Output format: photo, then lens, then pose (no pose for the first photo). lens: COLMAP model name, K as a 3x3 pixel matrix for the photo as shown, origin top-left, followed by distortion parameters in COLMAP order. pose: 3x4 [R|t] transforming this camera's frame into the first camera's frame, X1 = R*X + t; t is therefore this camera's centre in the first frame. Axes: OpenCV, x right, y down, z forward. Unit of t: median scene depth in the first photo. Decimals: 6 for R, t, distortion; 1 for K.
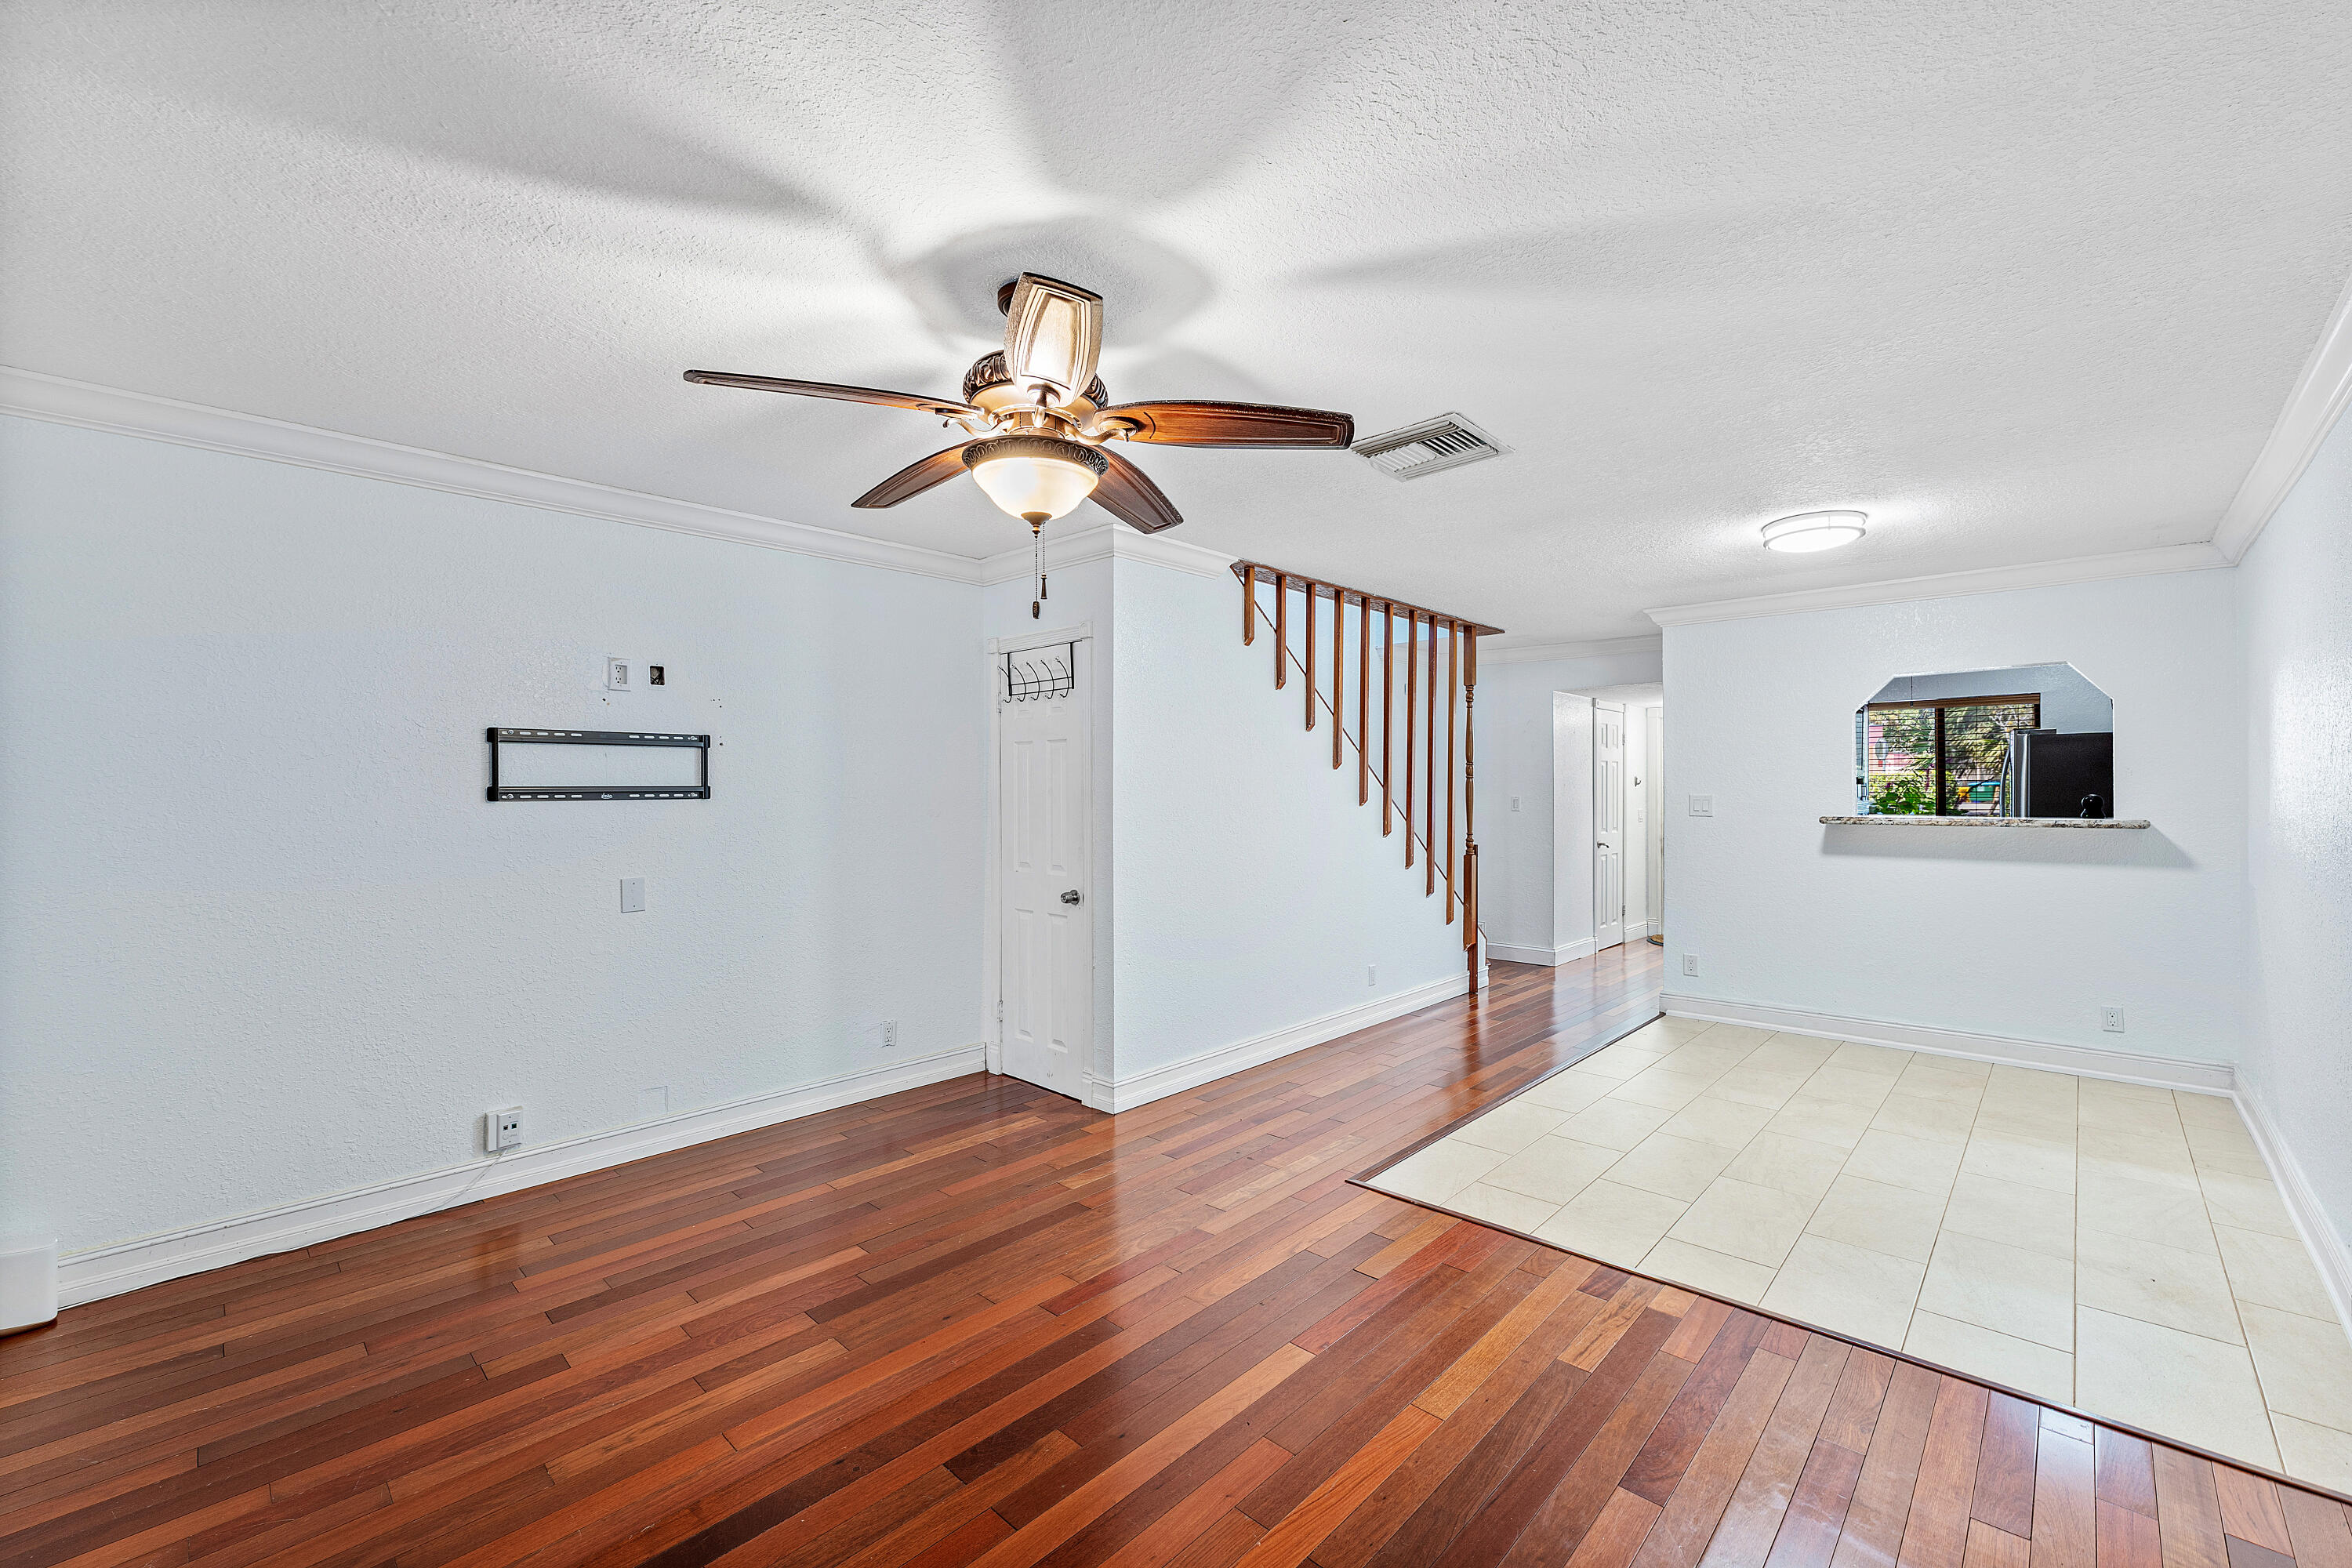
lens RADIAL K [[955.1, 0, 1162.7], [0, 955.1, 785.5], [0, 0, 1]] dist [-0.002093, -0.000871]
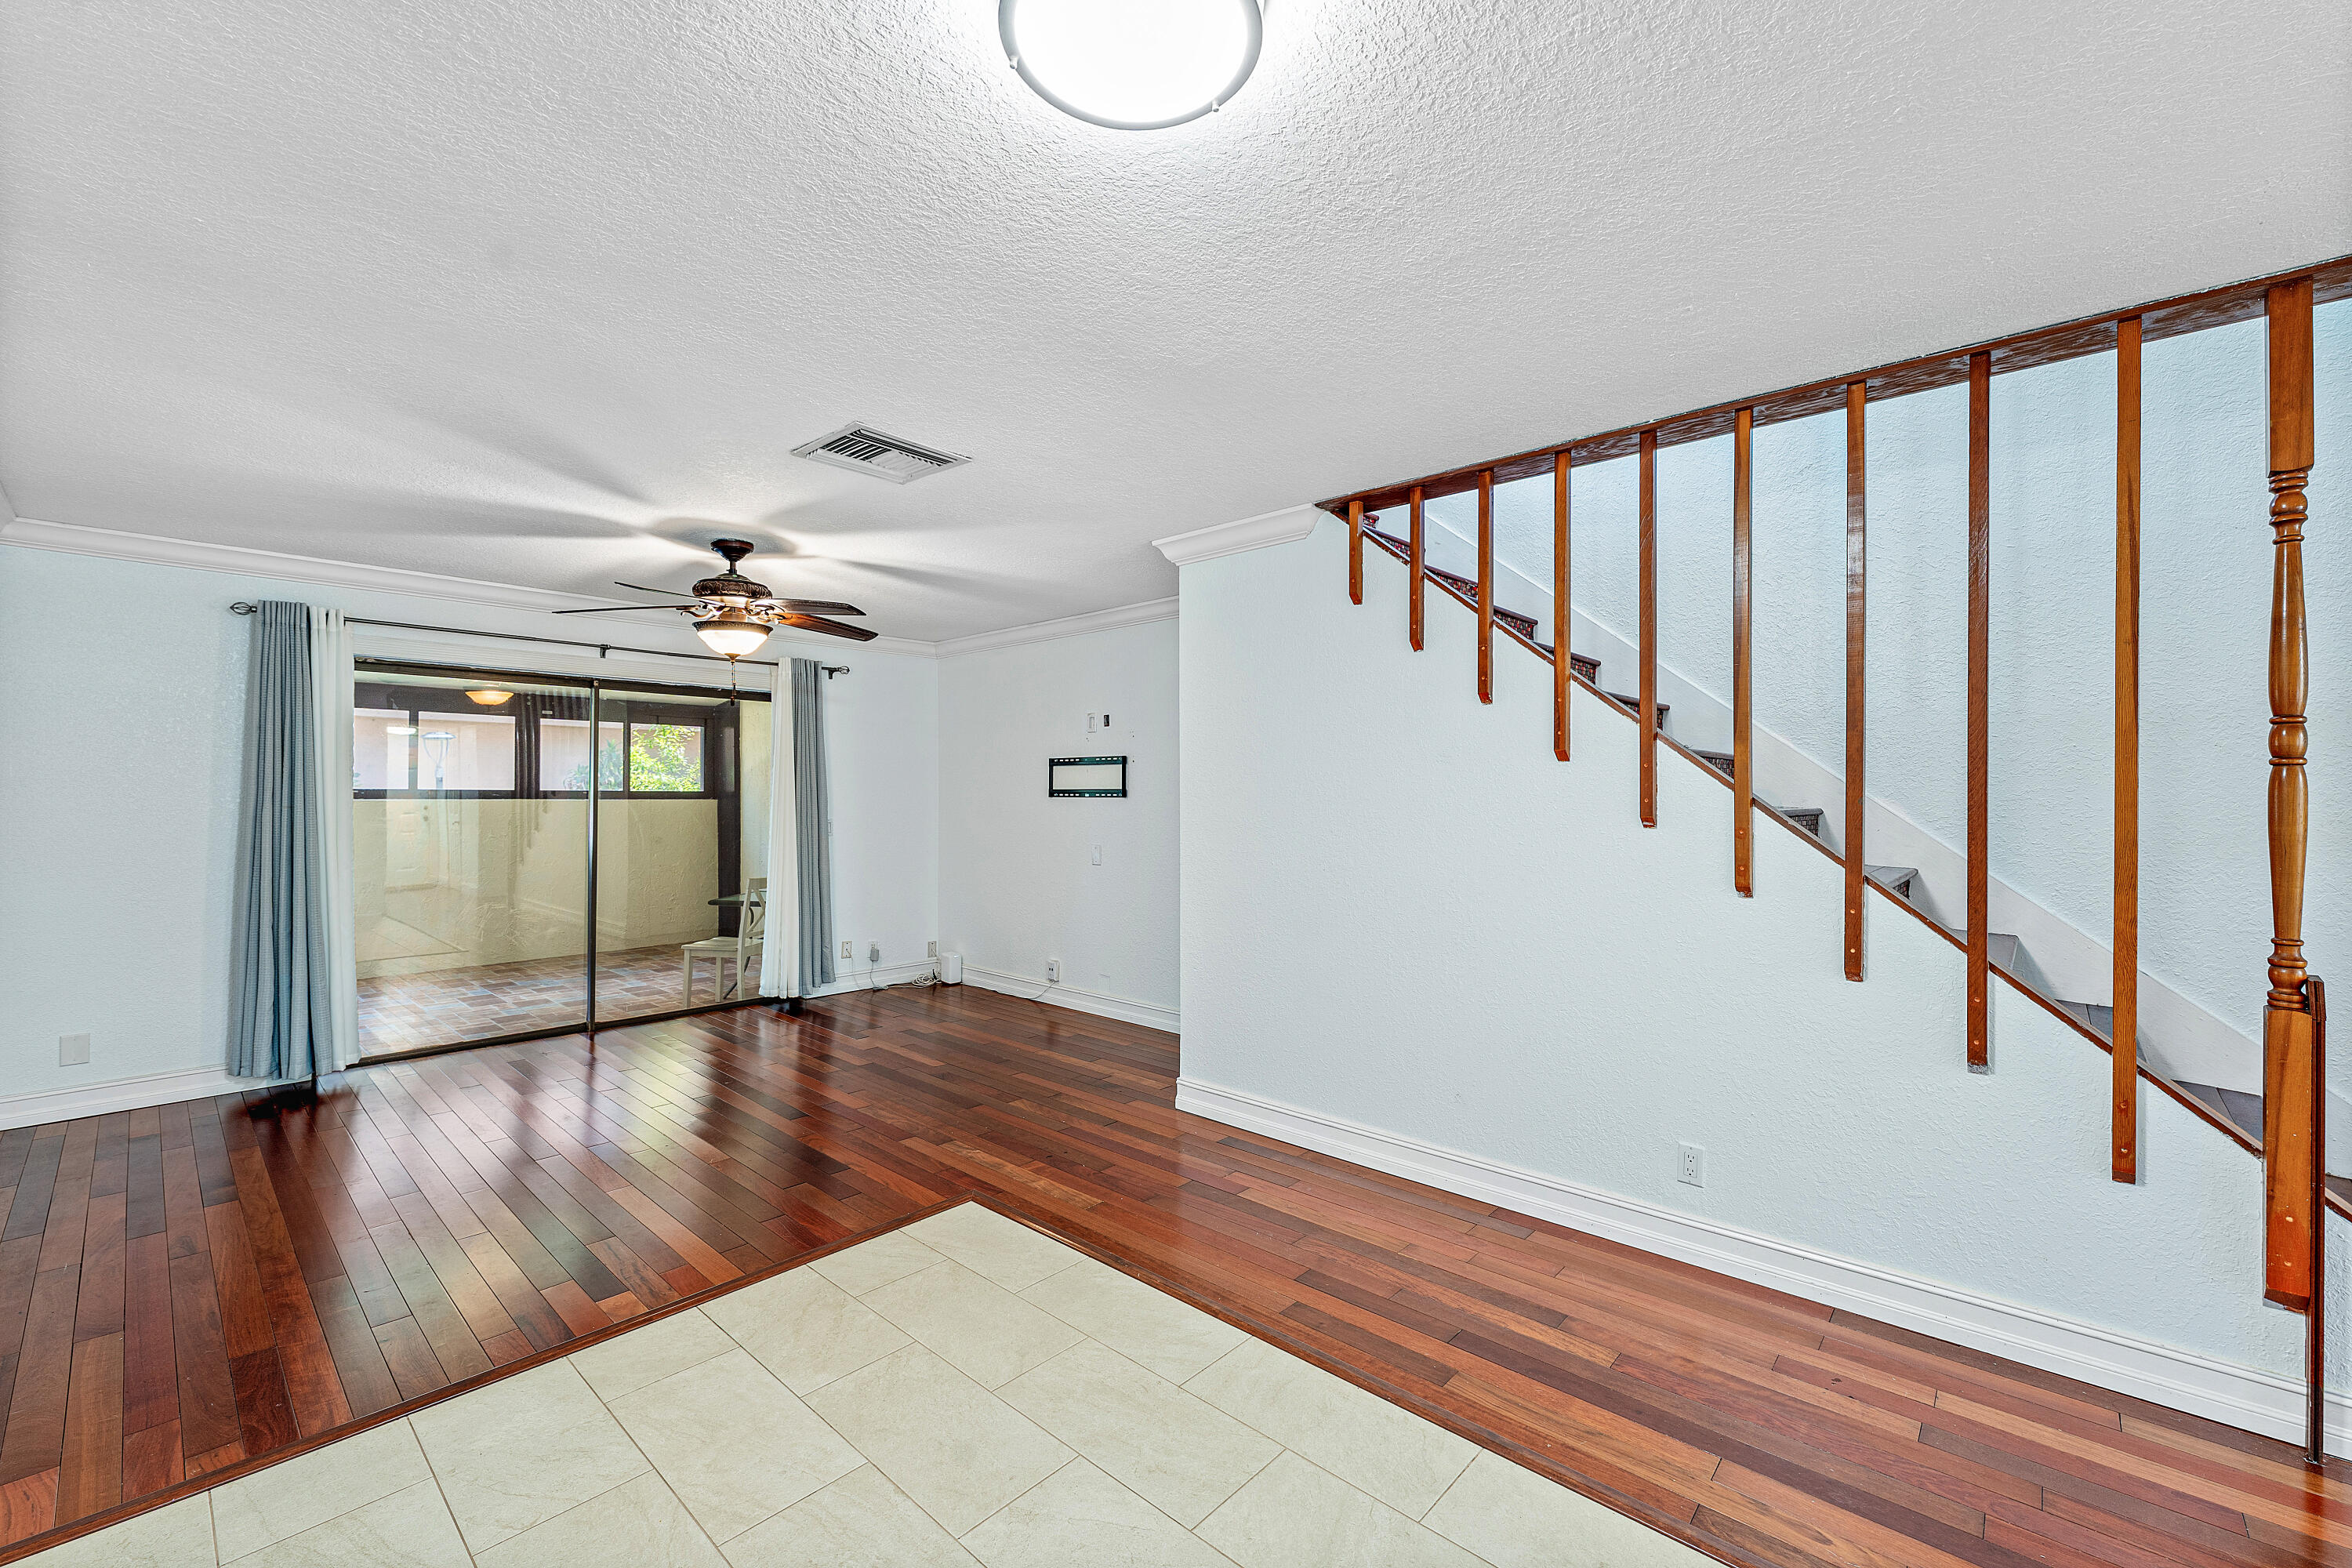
lens RADIAL K [[955.1, 0, 1184.5], [0, 955.1, 789.8], [0, 0, 1]] dist [-0.002093, -0.000871]
pose [[0.021574, 0.000629, -0.999767, 1.136542], [0.001851, 0.999998, 0.000669, 0.001253], [0.999766, -0.001865, 0.021572, 1.151964]]
